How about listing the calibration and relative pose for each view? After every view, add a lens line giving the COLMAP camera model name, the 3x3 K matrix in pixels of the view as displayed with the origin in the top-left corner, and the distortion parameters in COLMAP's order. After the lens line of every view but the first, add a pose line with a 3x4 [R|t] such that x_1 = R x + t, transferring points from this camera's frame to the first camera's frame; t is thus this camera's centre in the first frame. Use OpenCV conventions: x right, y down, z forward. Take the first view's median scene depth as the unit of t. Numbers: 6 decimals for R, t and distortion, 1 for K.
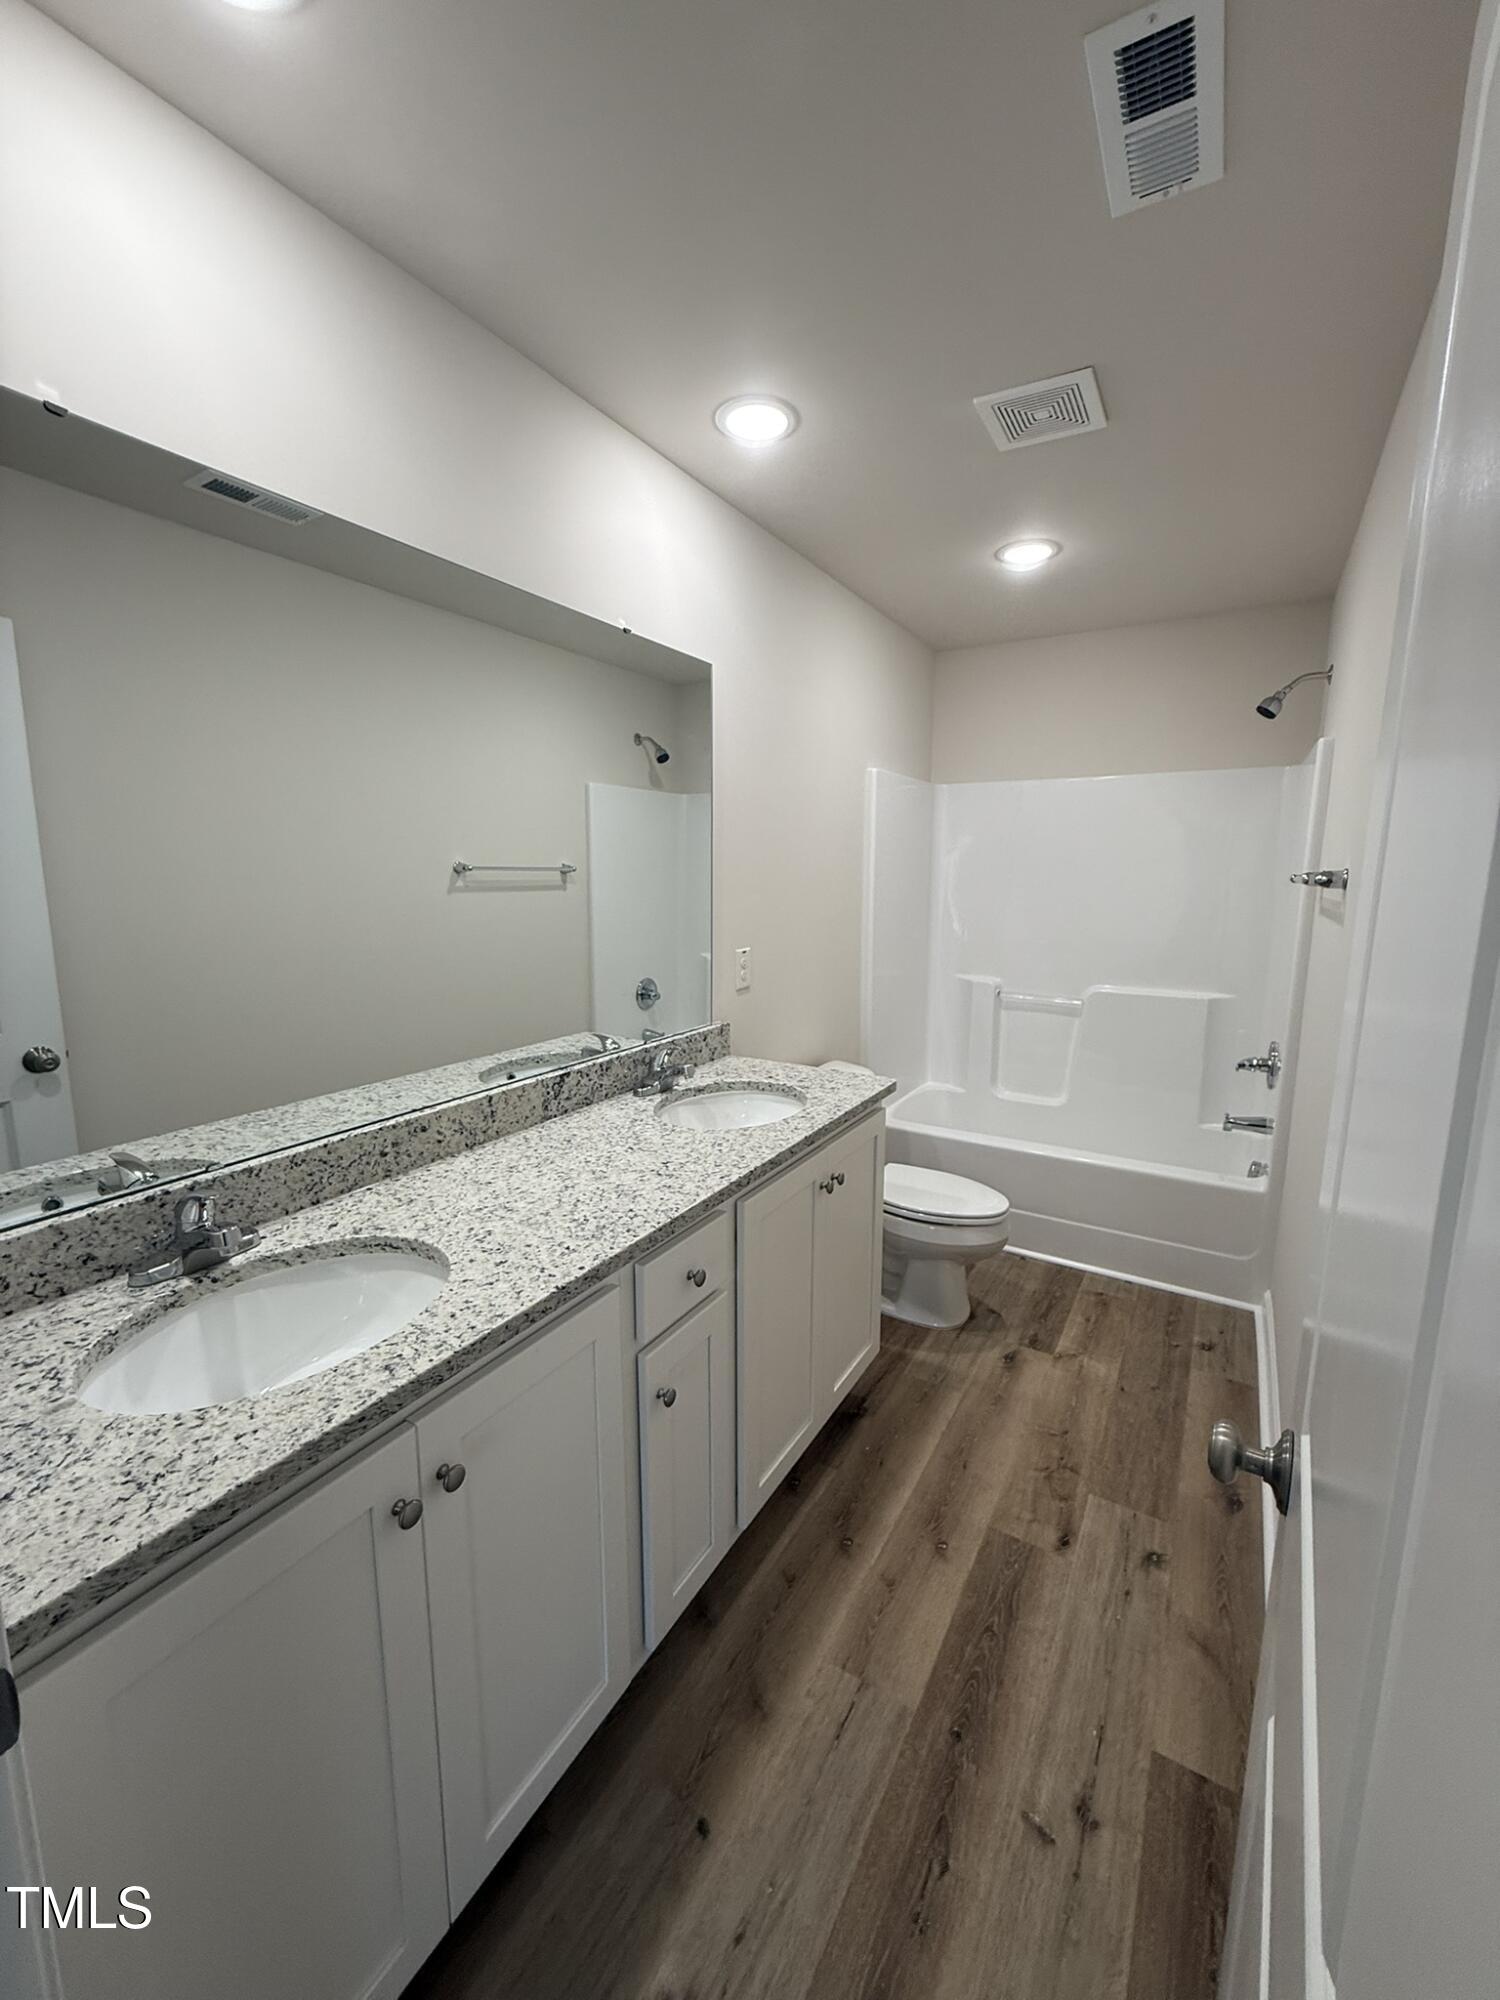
lens RADIAL K [[795.9, 0, 744.4], [0, 795.9, 1002.0], [0, 0, 1]] dist [-0.000037, -0.000763]
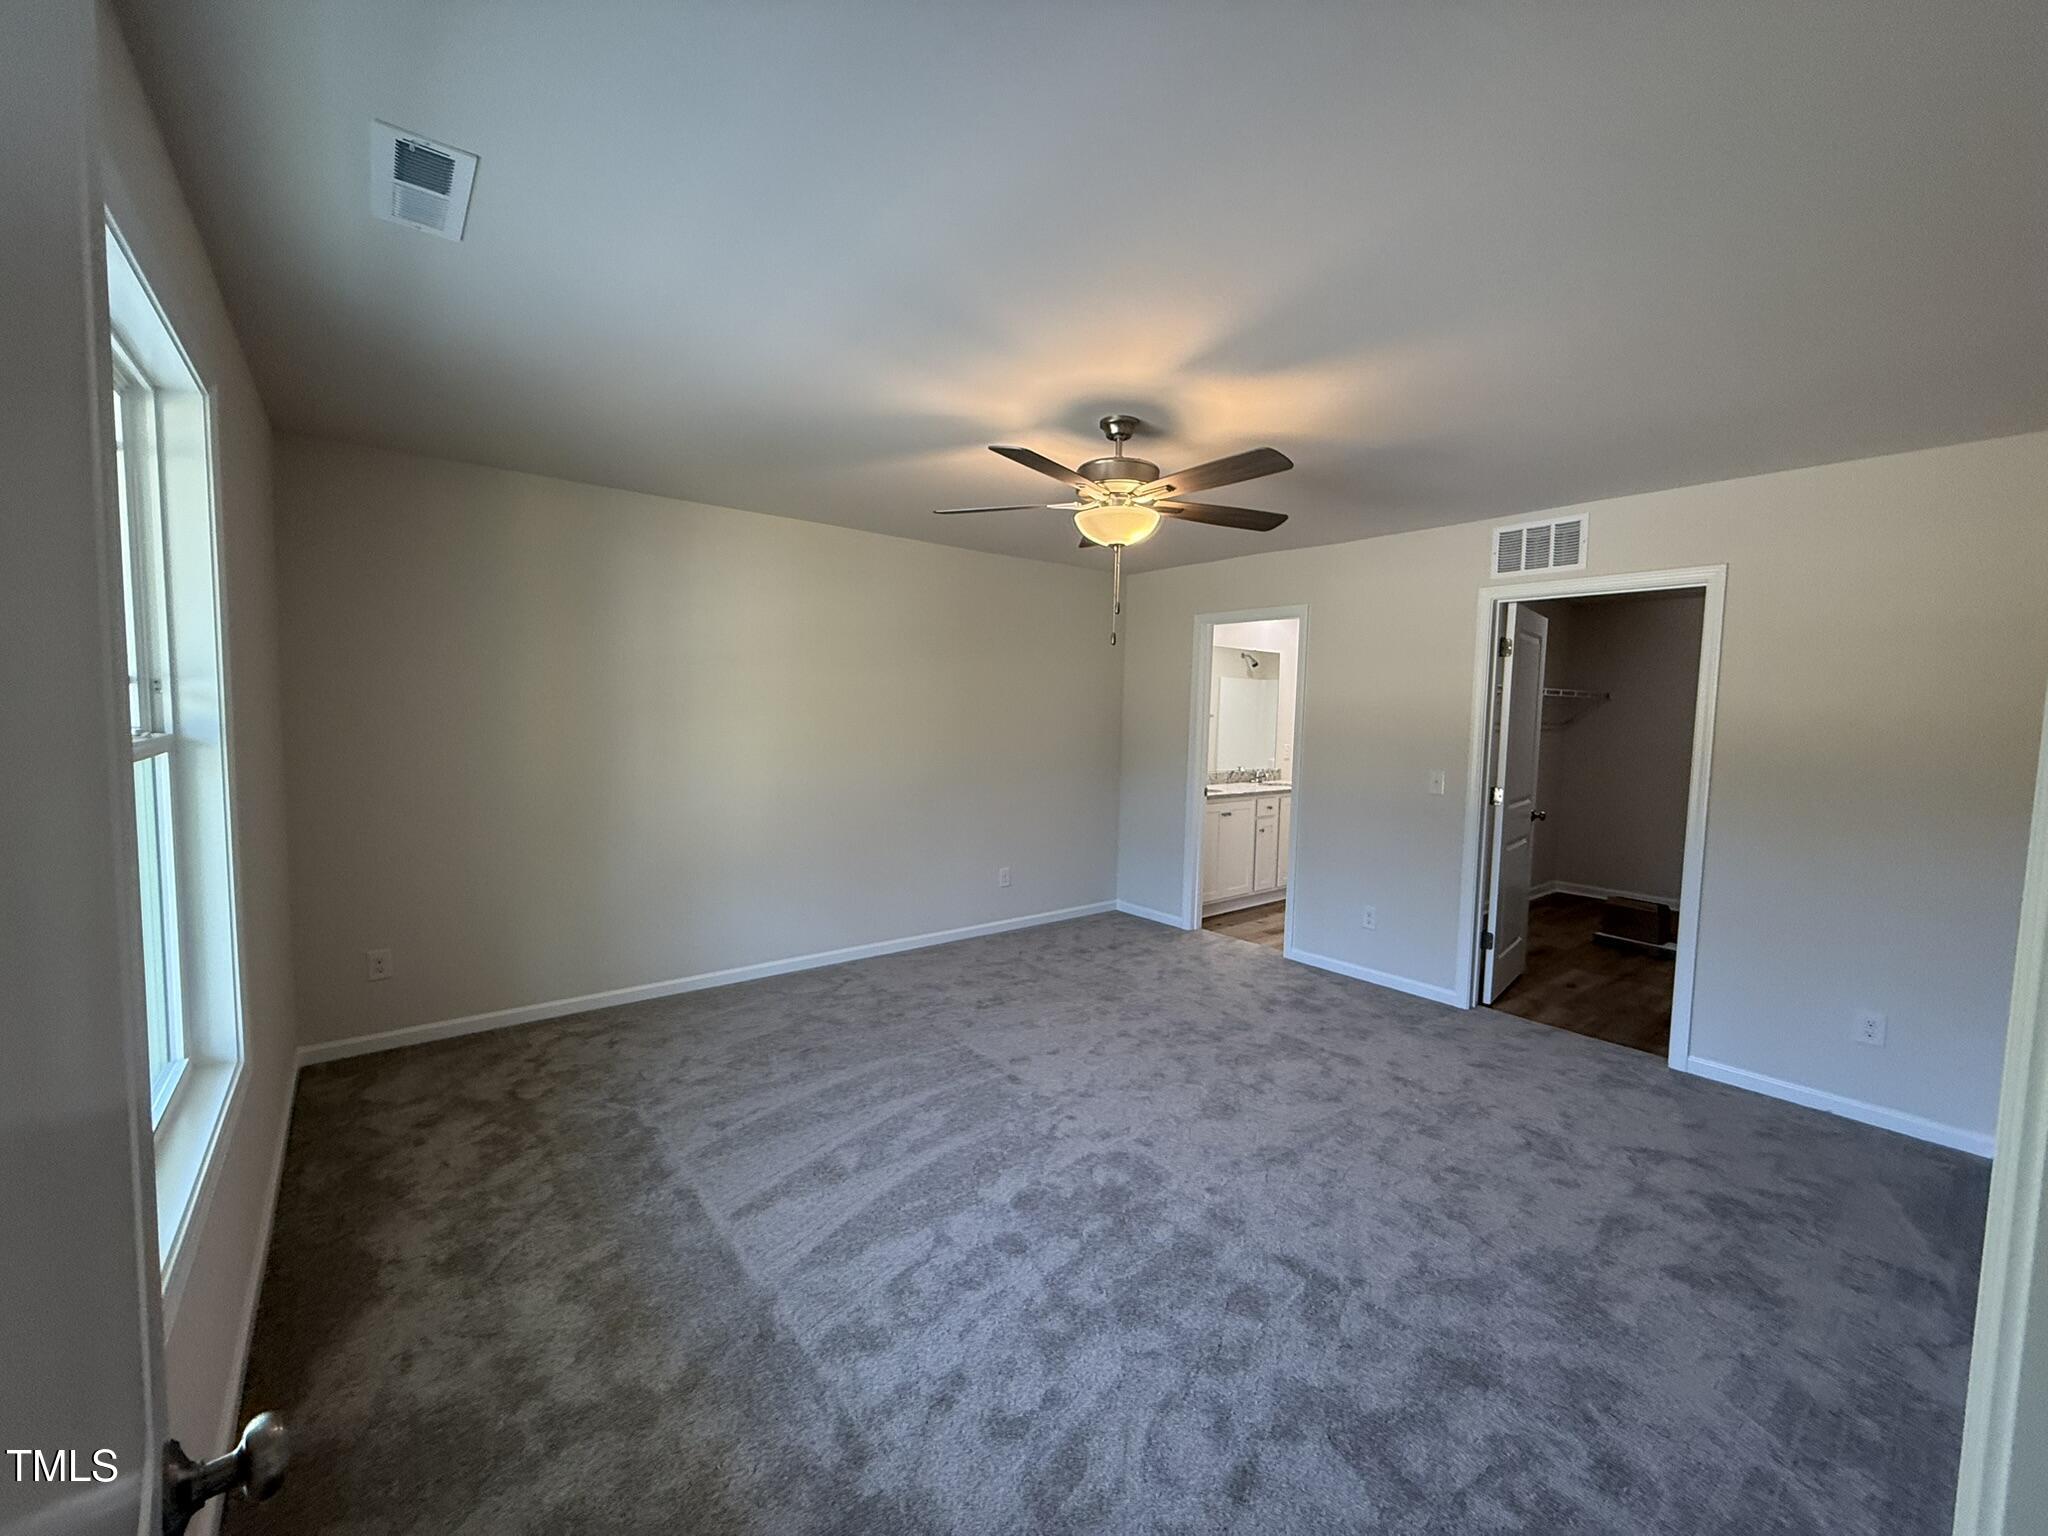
lens RADIAL K [[815.0, 0, 1017.6], [0, 815.0, 770.0], [0, 0, 1]] dist [-0.000037, -0.000763]
pose [[0.940581, 0.037692, -0.337470, 0.087759], [-0.069477, 0.994158, -0.082605, 0.374312], [0.332385, 0.101144, 0.937705, -2.322267]]
